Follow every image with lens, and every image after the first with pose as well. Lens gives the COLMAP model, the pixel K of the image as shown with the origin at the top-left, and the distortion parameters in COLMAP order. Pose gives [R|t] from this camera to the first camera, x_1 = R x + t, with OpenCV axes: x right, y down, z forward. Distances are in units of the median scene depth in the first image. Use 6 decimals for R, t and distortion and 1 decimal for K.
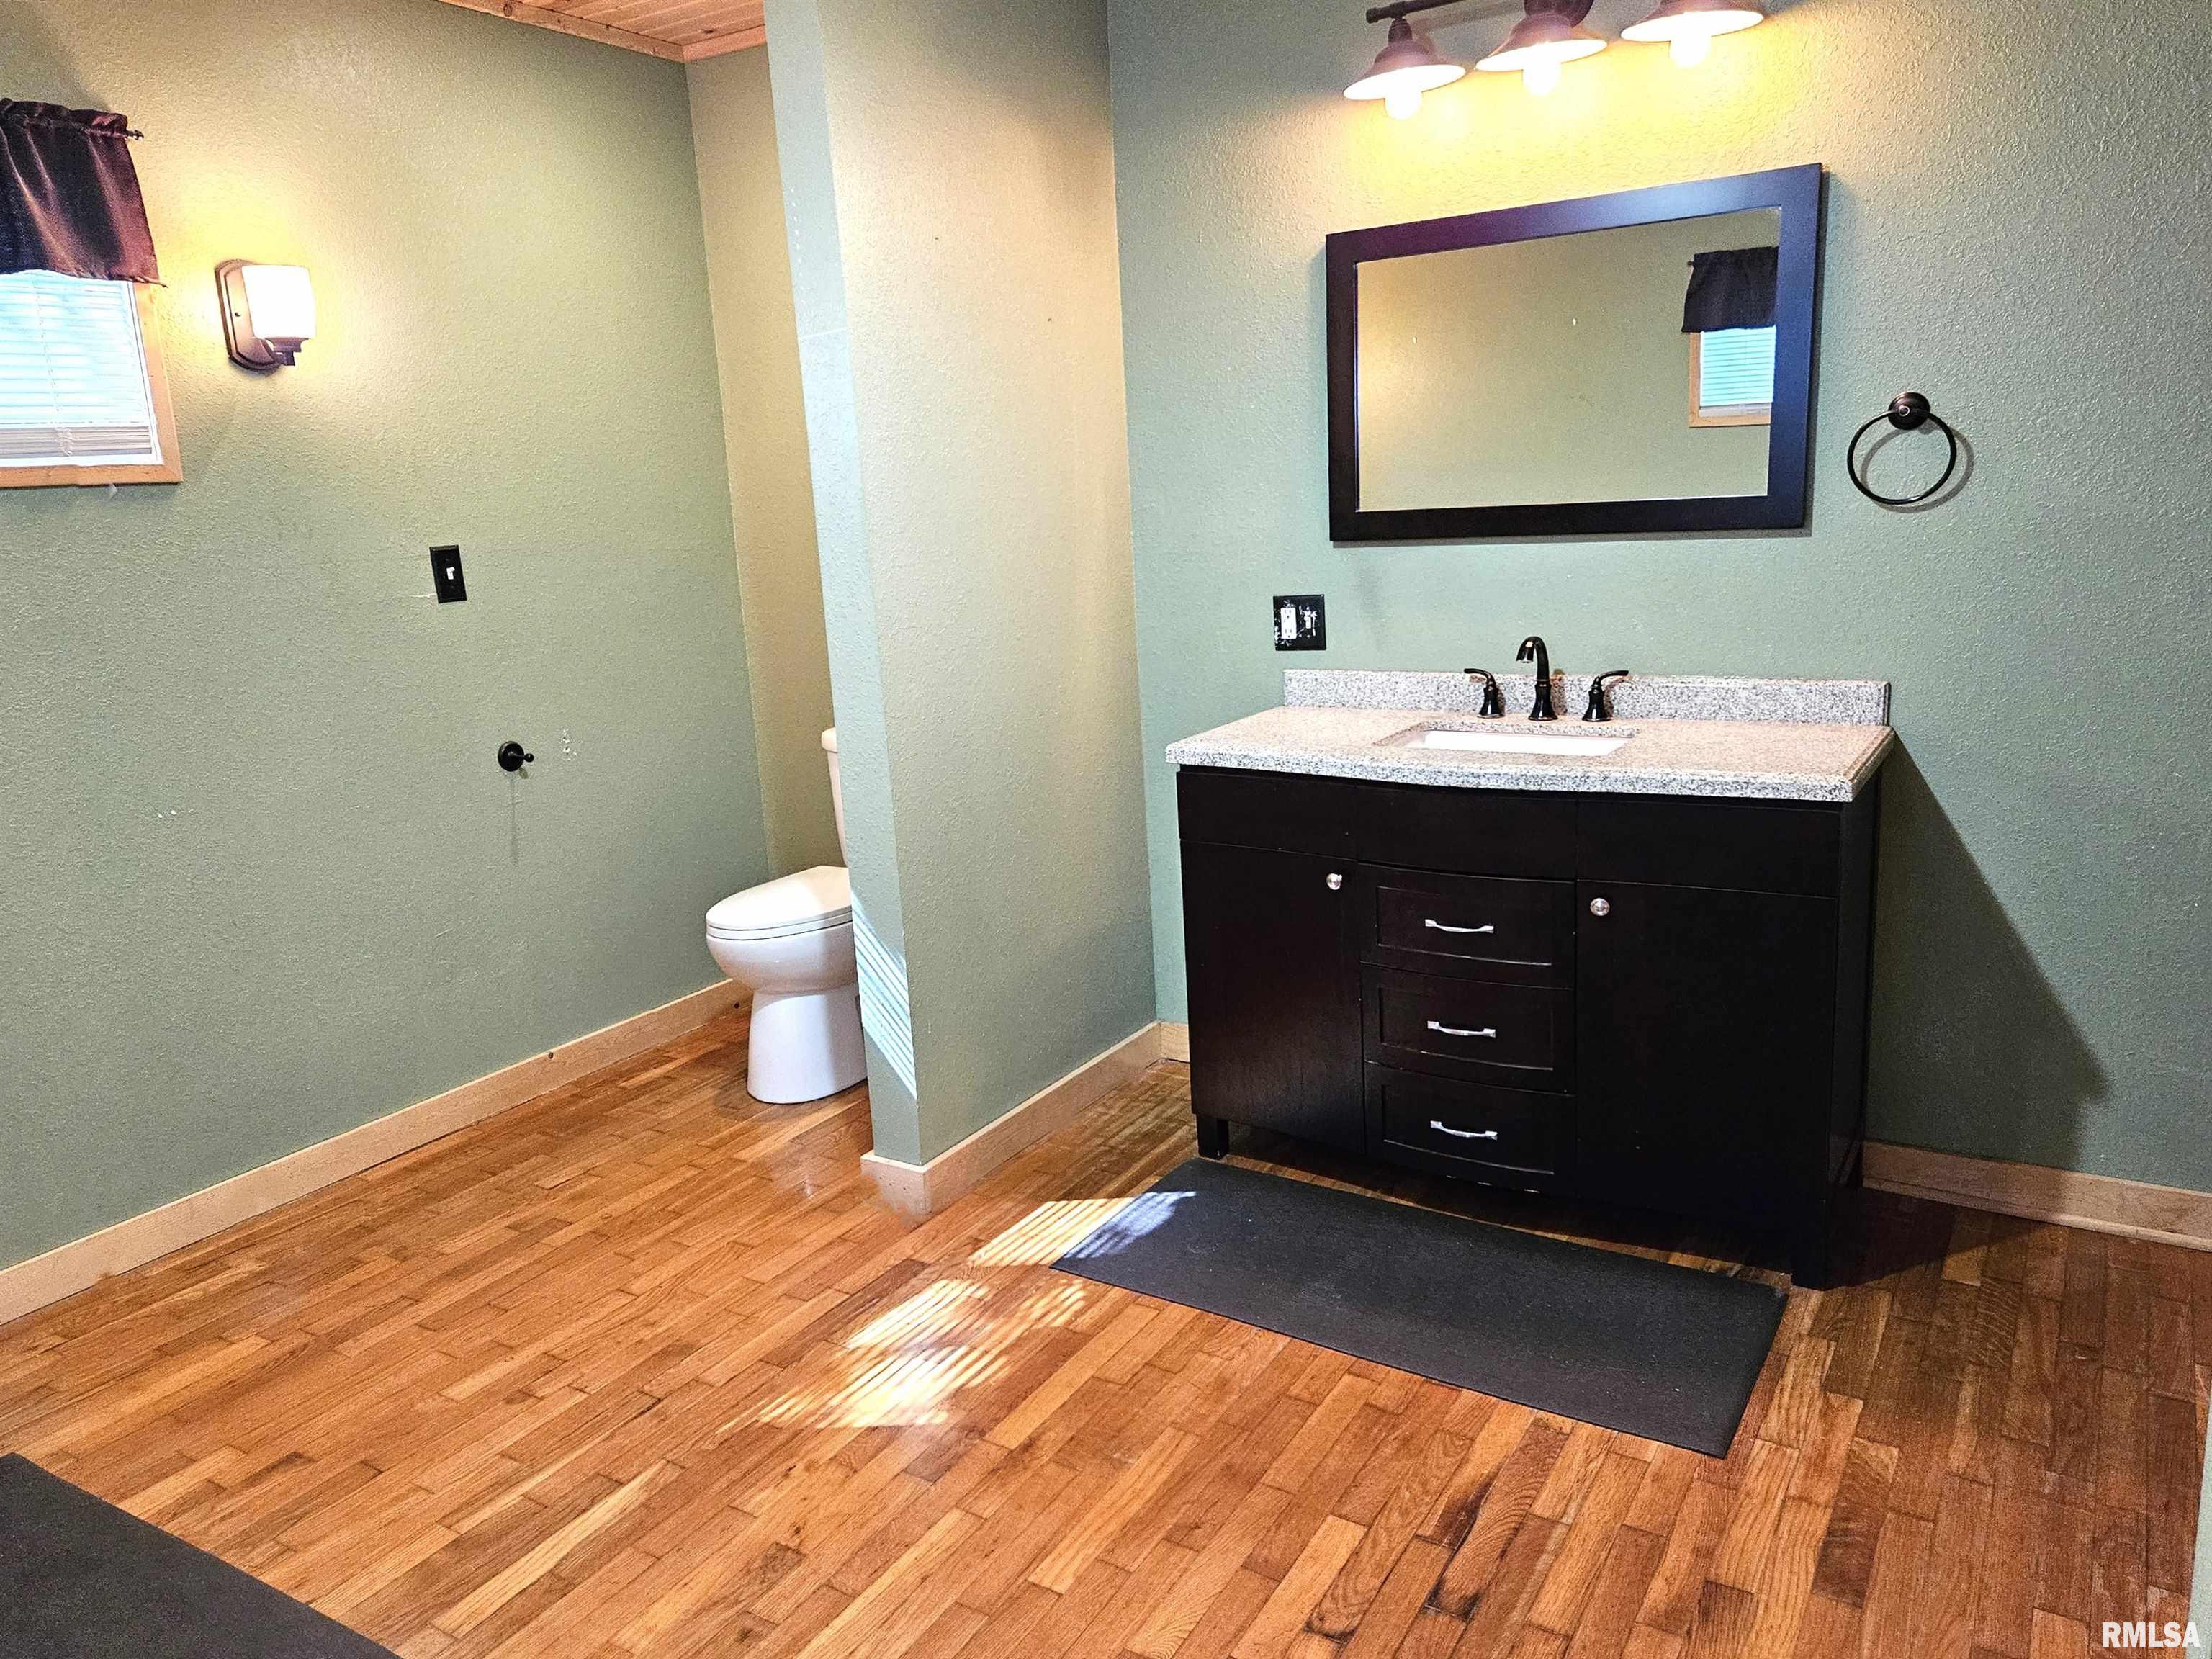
lens RADIAL K [[1553.6, 0, 1106.0], [0, 1553.6, 829.5], [0, 0, 1]] dist [0.107612, -0.111418]
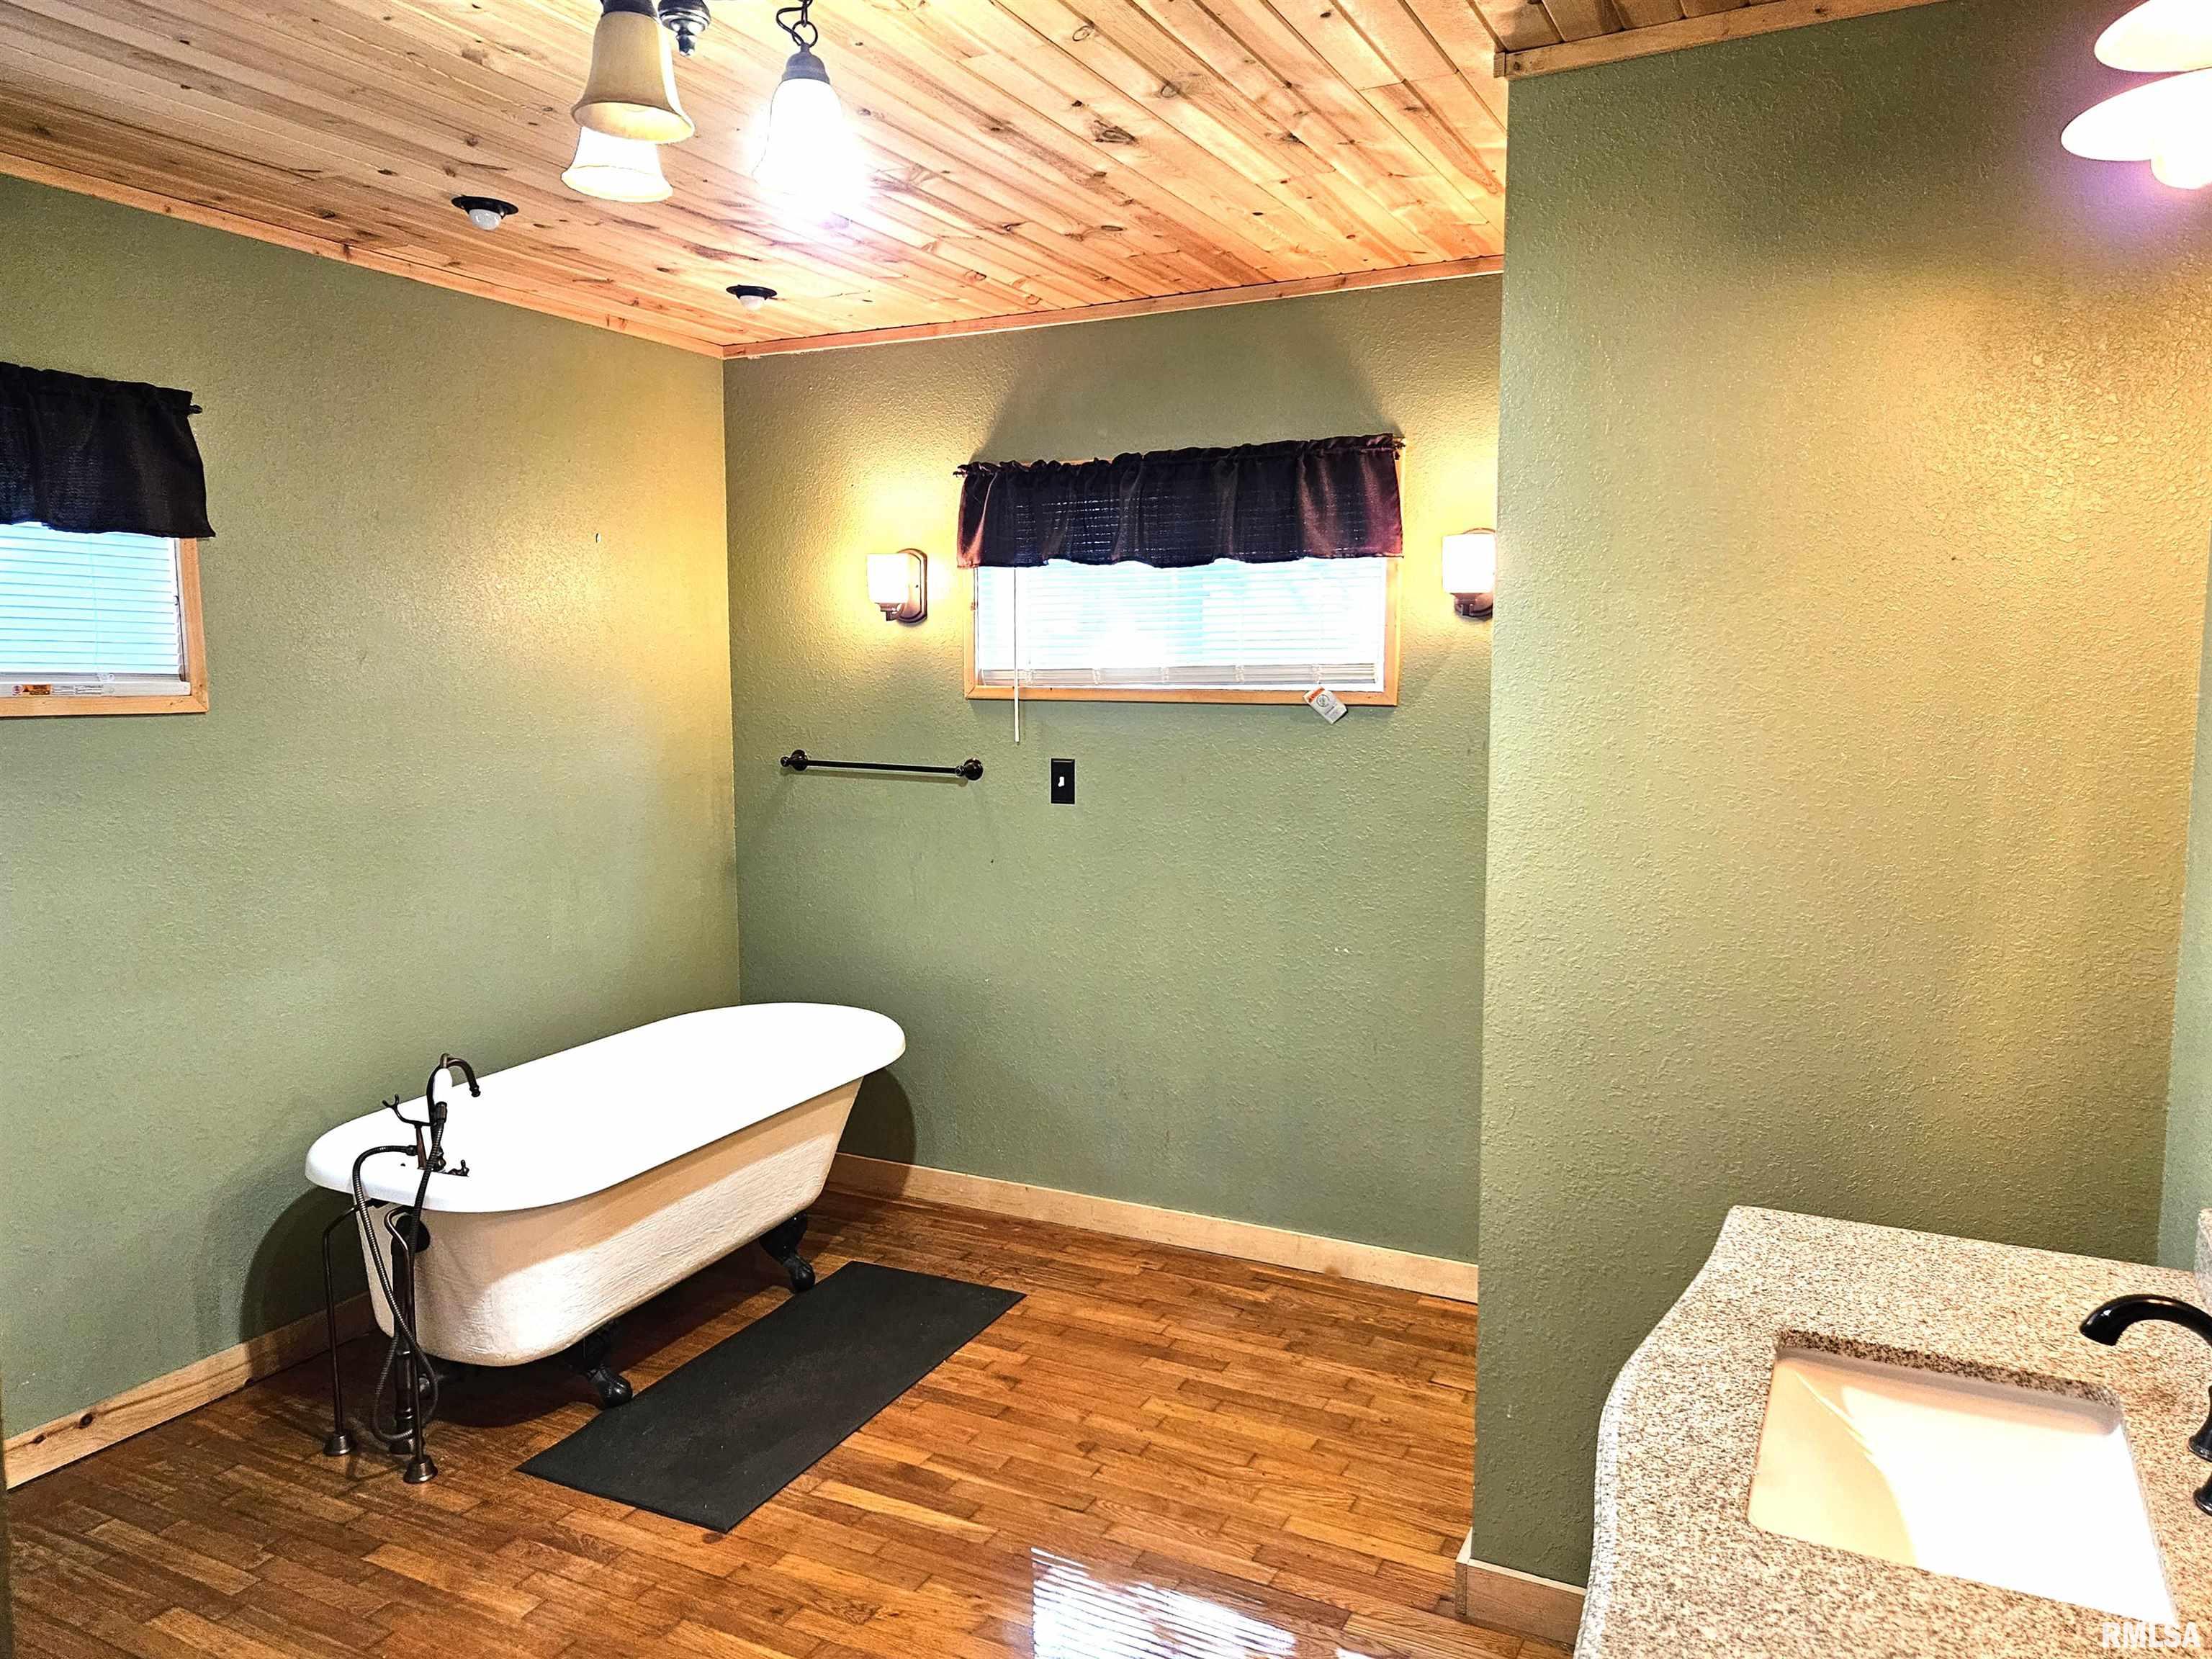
lens RADIAL K [[1553.6, 0, 1106.0], [0, 1553.6, 829.5], [0, 0, 1]] dist [0.107612, -0.111418]
pose [[0.089156, 0.154831, -0.983910, 0.701007], [-0.223695, 0.965720, 0.131699, -0.251526], [0.970573, 0.208354, 0.120735, 0.686380]]
